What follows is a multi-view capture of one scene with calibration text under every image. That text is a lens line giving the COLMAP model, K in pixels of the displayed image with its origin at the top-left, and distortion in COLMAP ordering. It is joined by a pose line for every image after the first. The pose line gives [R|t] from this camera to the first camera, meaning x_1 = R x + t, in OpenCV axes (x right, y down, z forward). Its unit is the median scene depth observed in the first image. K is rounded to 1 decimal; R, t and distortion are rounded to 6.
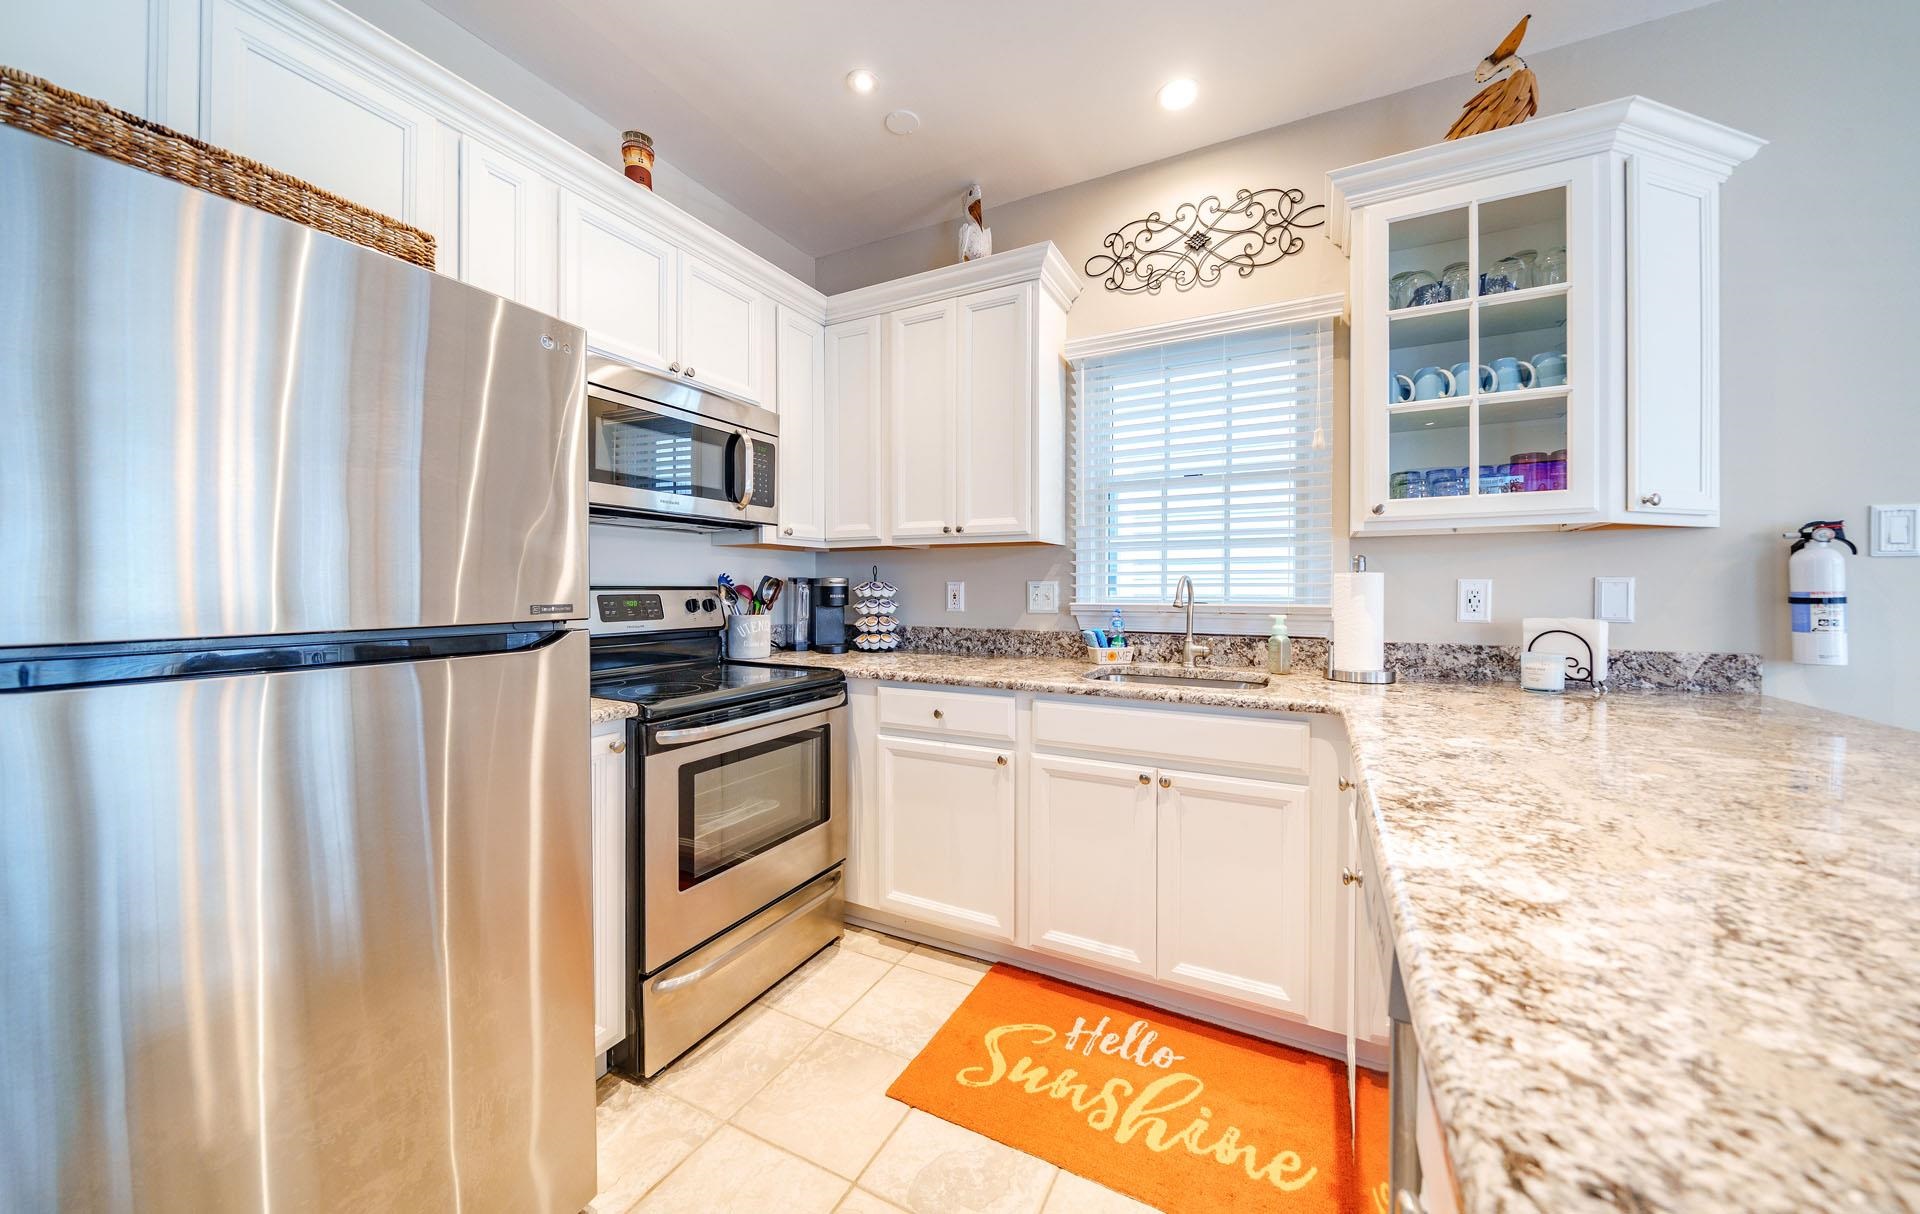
lens RADIAL K [[658.0, 0, 968.9], [0, 658.0, 599.6], [0, 0, 1]] dist [-0.000409, -0.000149]
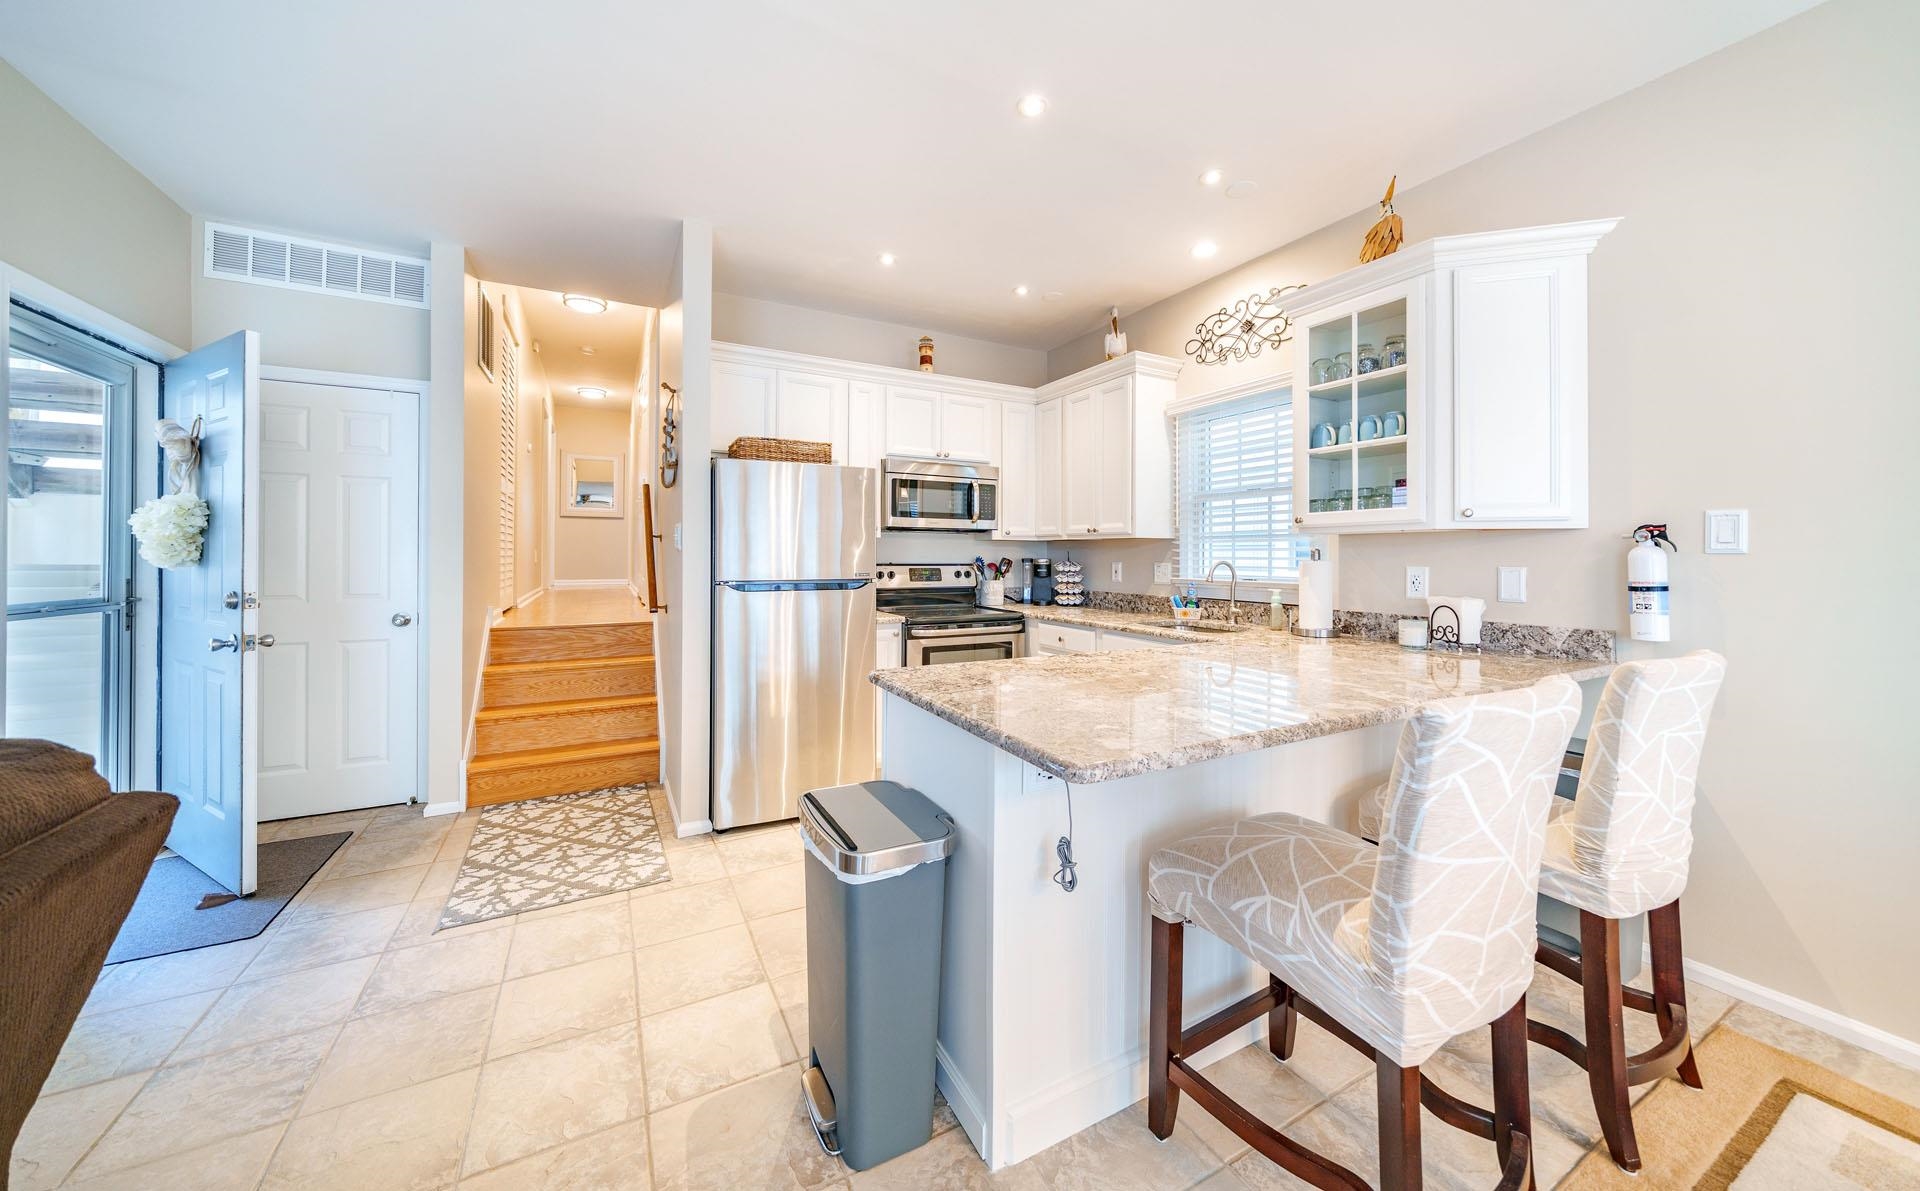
lens RADIAL K [[659.5, 0, 960.0], [0, 659.5, 595.5], [0, 0, 1]] dist [0.000329, 0.000036]
pose [[0.821551, 0.038872, -0.568808, 0.667865], [-0.017076, 0.998903, 0.043601, -0.012874], [0.569879, -0.026107, 0.821314, -0.541979]]
